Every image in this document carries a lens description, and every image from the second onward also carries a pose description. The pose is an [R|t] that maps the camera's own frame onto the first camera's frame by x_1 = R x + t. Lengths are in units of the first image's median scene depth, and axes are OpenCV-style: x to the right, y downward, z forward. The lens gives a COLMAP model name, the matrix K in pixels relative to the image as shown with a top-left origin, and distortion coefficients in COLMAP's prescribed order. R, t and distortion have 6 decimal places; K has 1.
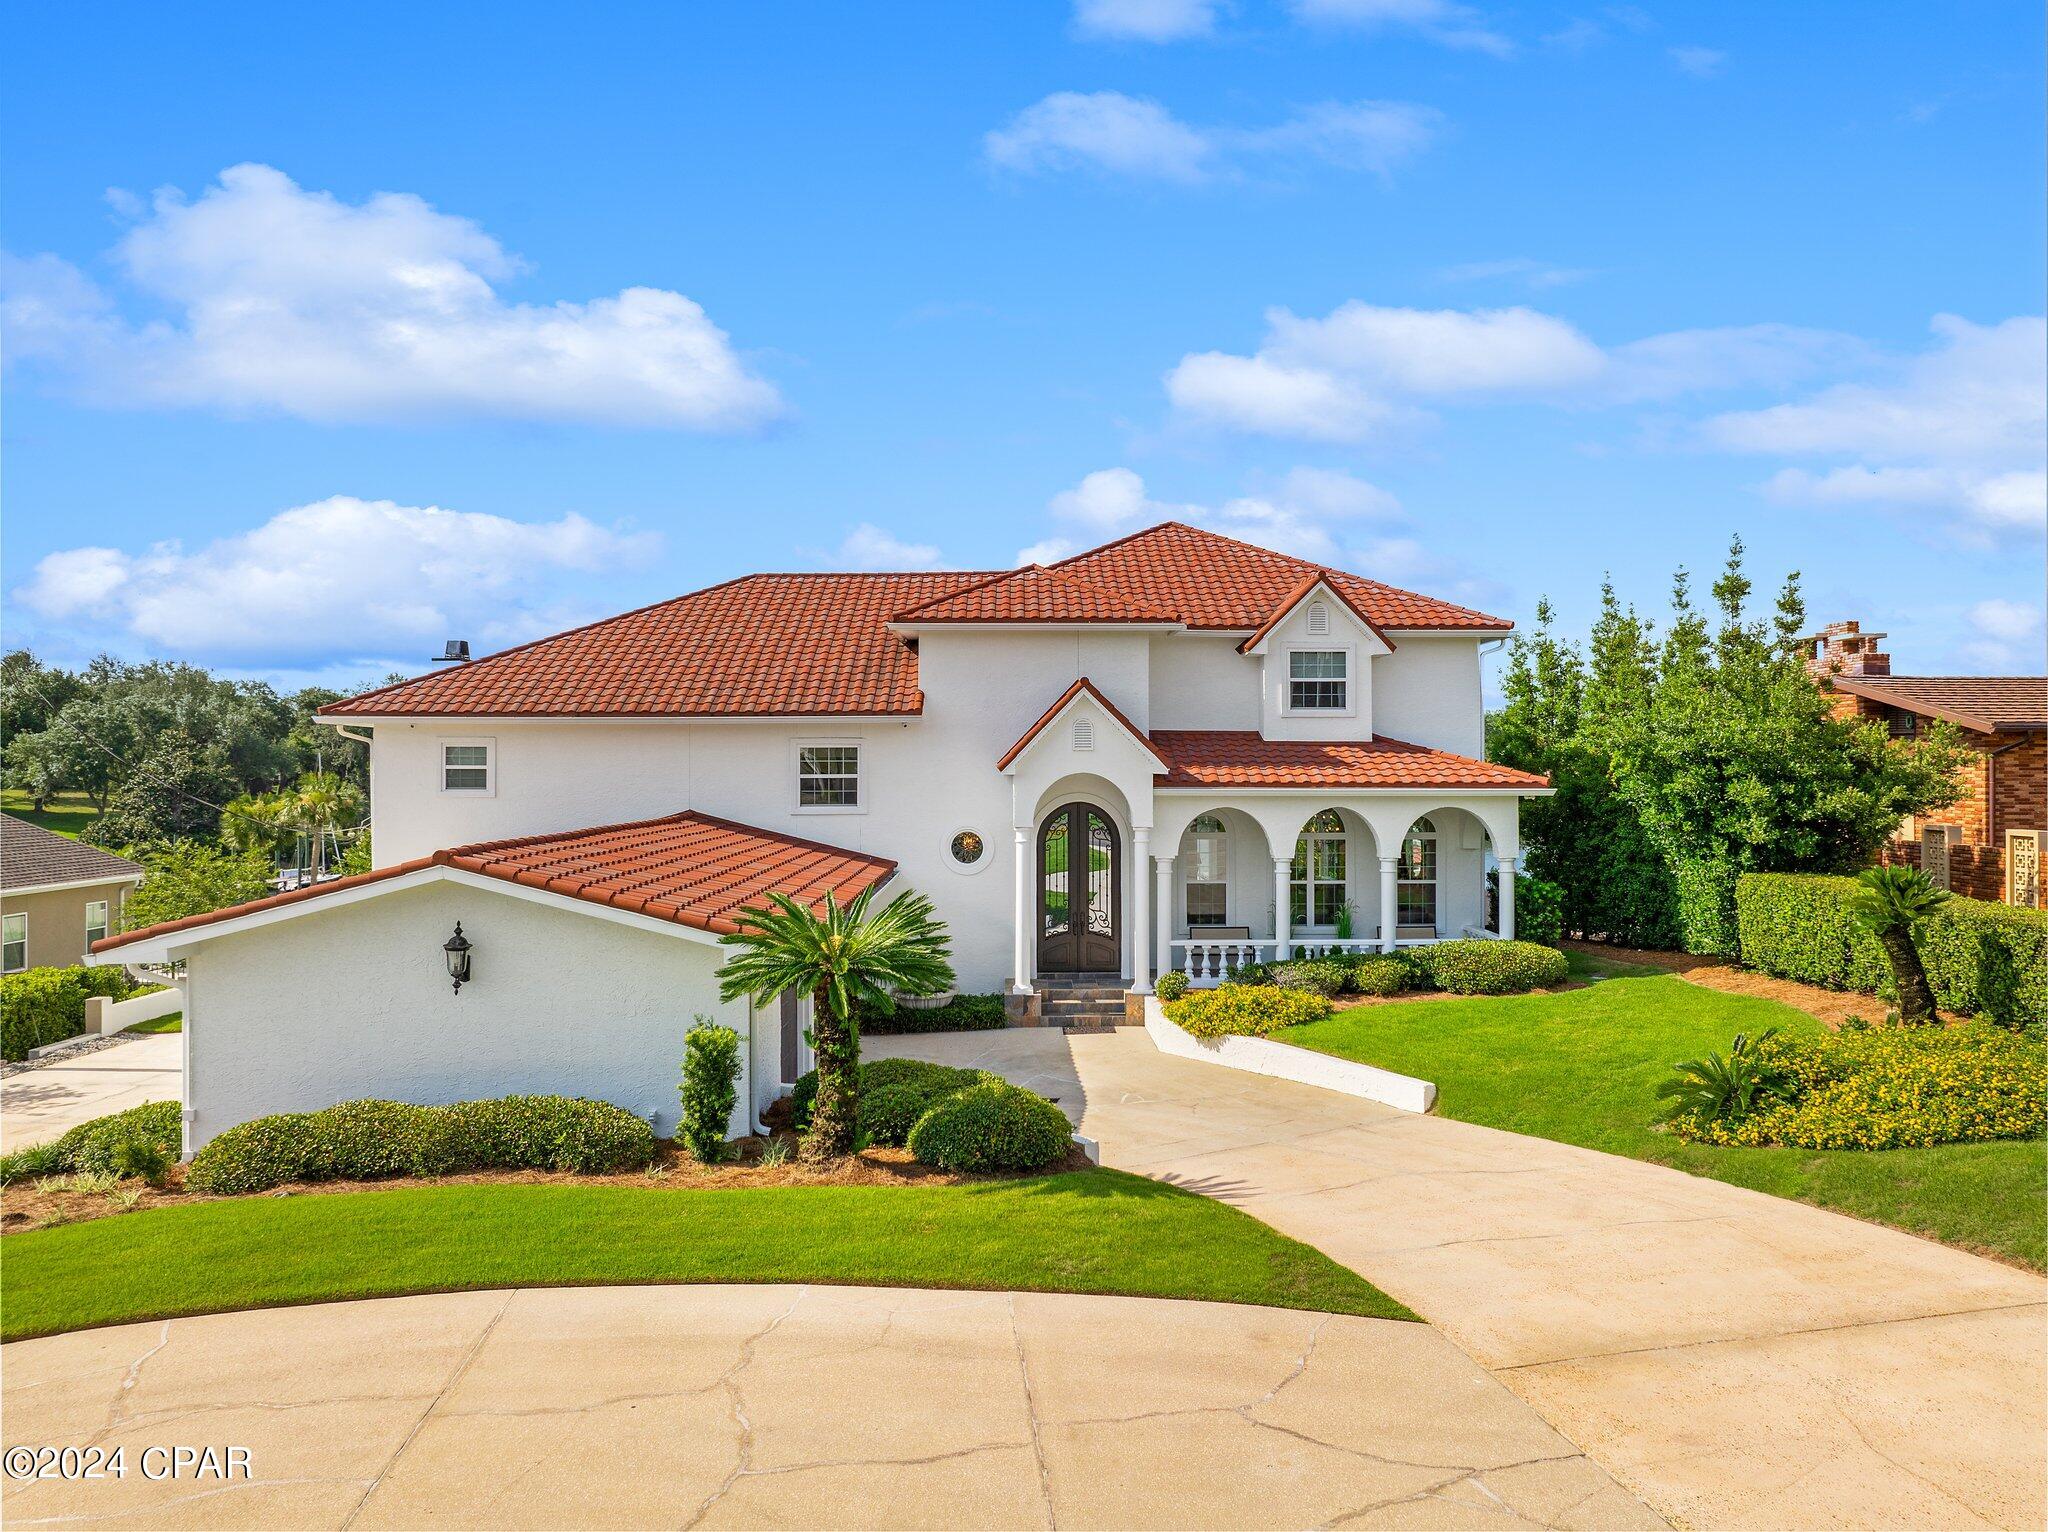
lens RADIAL K [[1435.8, 0, 1034.6], [0, 1435.8, 755.1], [0, 0, 1]] dist [-0.041069, 0.002522]
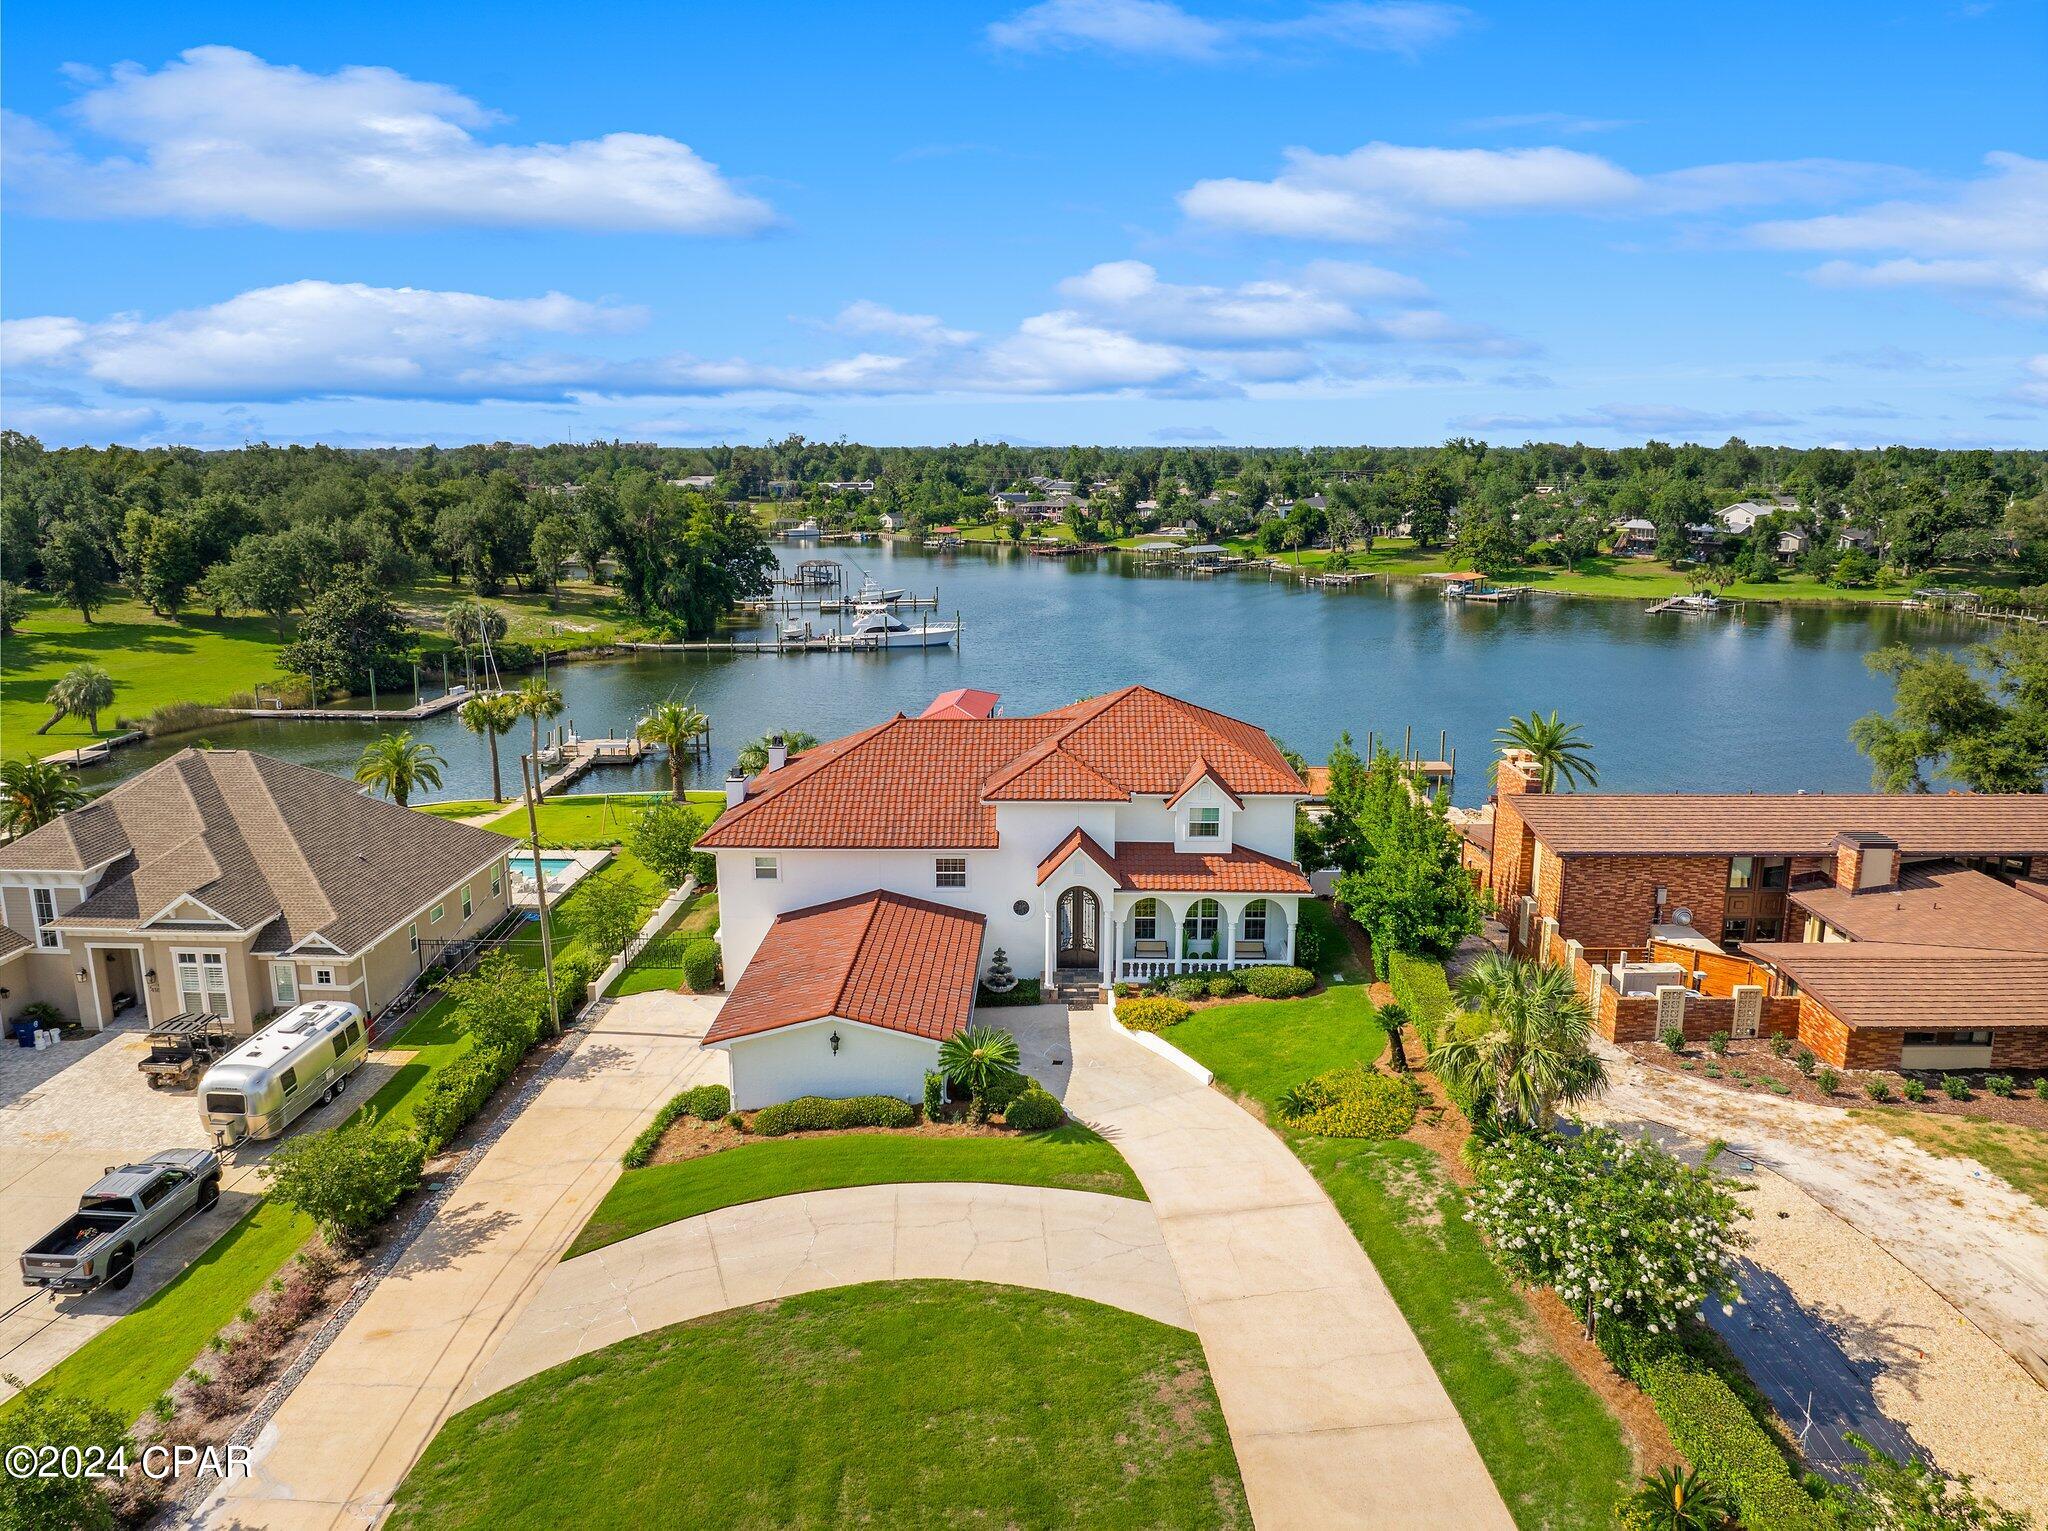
lens RADIAL K [[1435.8, 0, 1034.6], [0, 1435.8, 754.6], [0, 0, 1]] dist [-0.041069, 0.002522]
pose [[0.999584, 0.006051, -0.028211, 0.026683], [0.000099, 0.977033, 0.213090, -0.580349], [0.028852, -0.213004, 0.976625, -0.907866]]
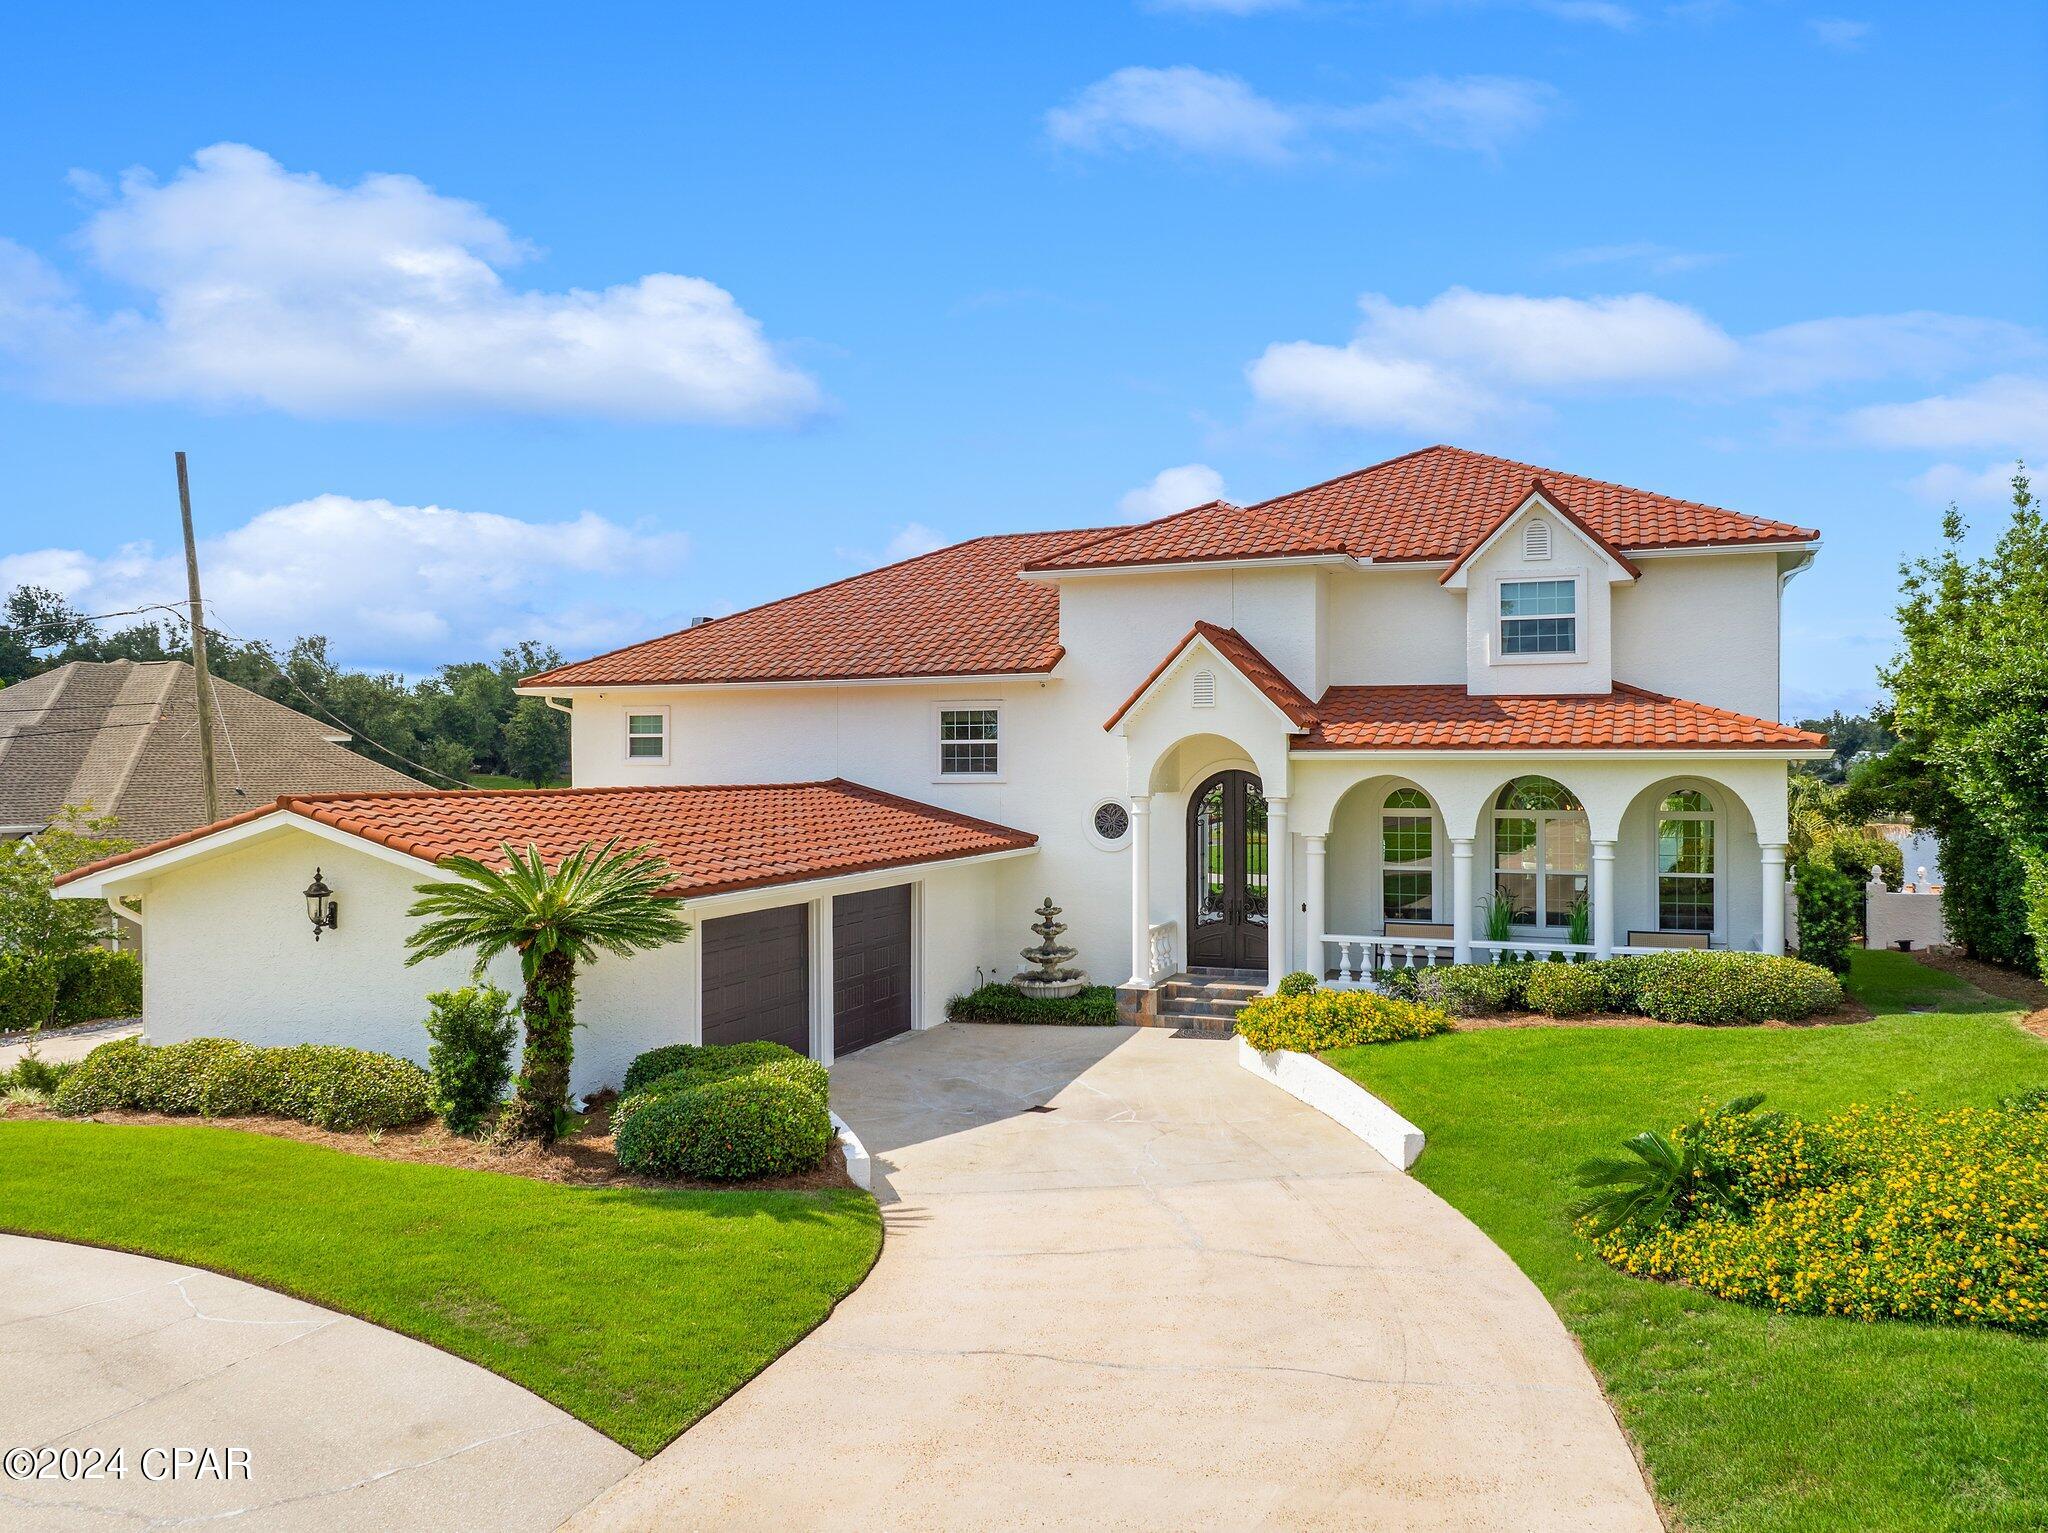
lens RADIAL K [[1435.8, 0, 1034.6], [0, 1435.8, 755.6], [0, 0, 1]] dist [-0.041069, 0.002522]
pose [[0.918763, -0.003563, -0.394794, 0.270184], [0.004482, 0.999989, 0.001408, 0.023367], [0.394785, -0.003063, 0.918769, 0.170254]]
